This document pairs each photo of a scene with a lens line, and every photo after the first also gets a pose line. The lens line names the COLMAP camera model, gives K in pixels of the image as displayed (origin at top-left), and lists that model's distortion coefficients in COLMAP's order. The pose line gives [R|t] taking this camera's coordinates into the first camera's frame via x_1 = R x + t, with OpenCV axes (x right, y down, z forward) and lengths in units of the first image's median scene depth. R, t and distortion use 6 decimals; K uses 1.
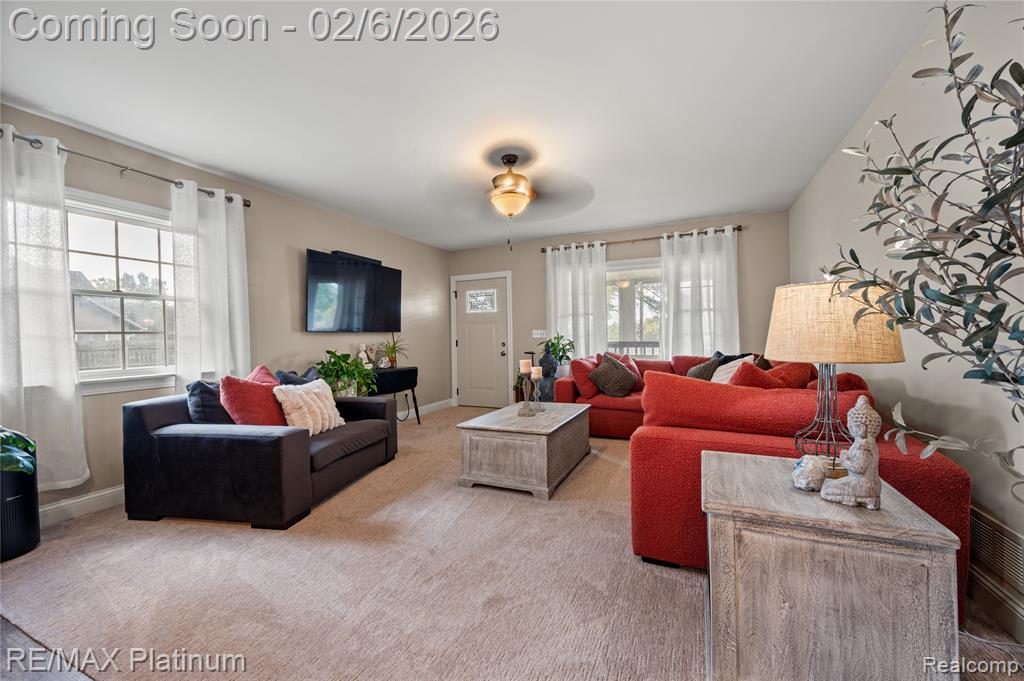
lens RADIAL K [[416.1, 0, 511.6], [0, 416.1, 339.6], [0, 0, 1]] dist [-0.004525, 0.000251]
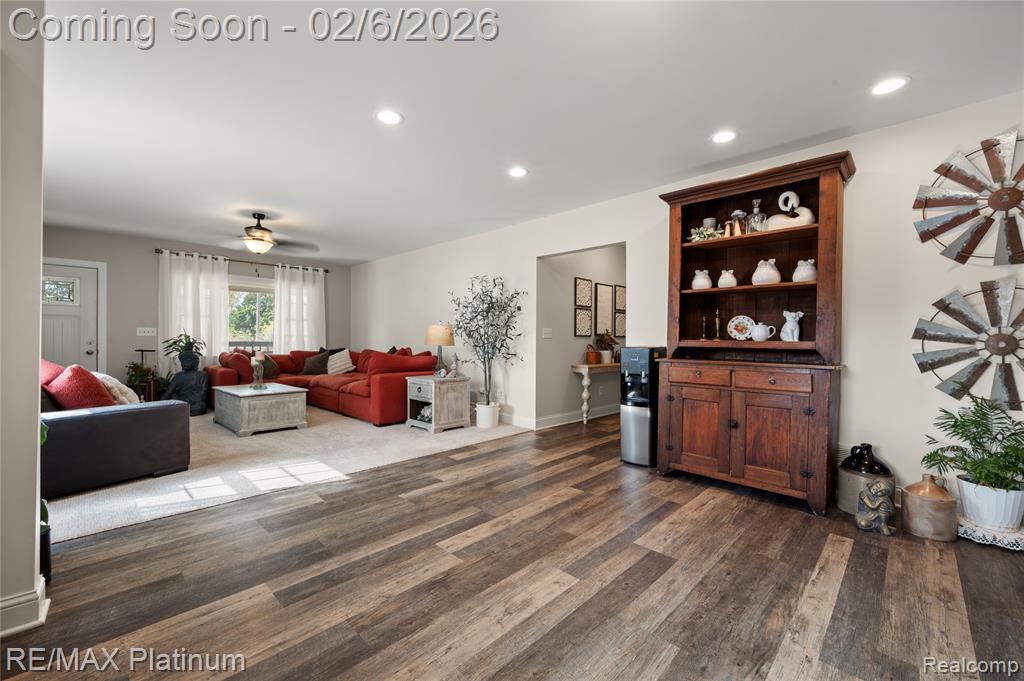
lens RADIAL K [[416.1, 0, 515.5], [0, 416.1, 322.5], [0, 0, 1]] dist [-0.004525, 0.000251]
pose [[0.342953, 0.056772, 0.937636, -0.772289], [-0.009782, 0.998334, -0.056869, 0.017865], [-0.939302, 0.010331, 0.342937, -0.261263]]
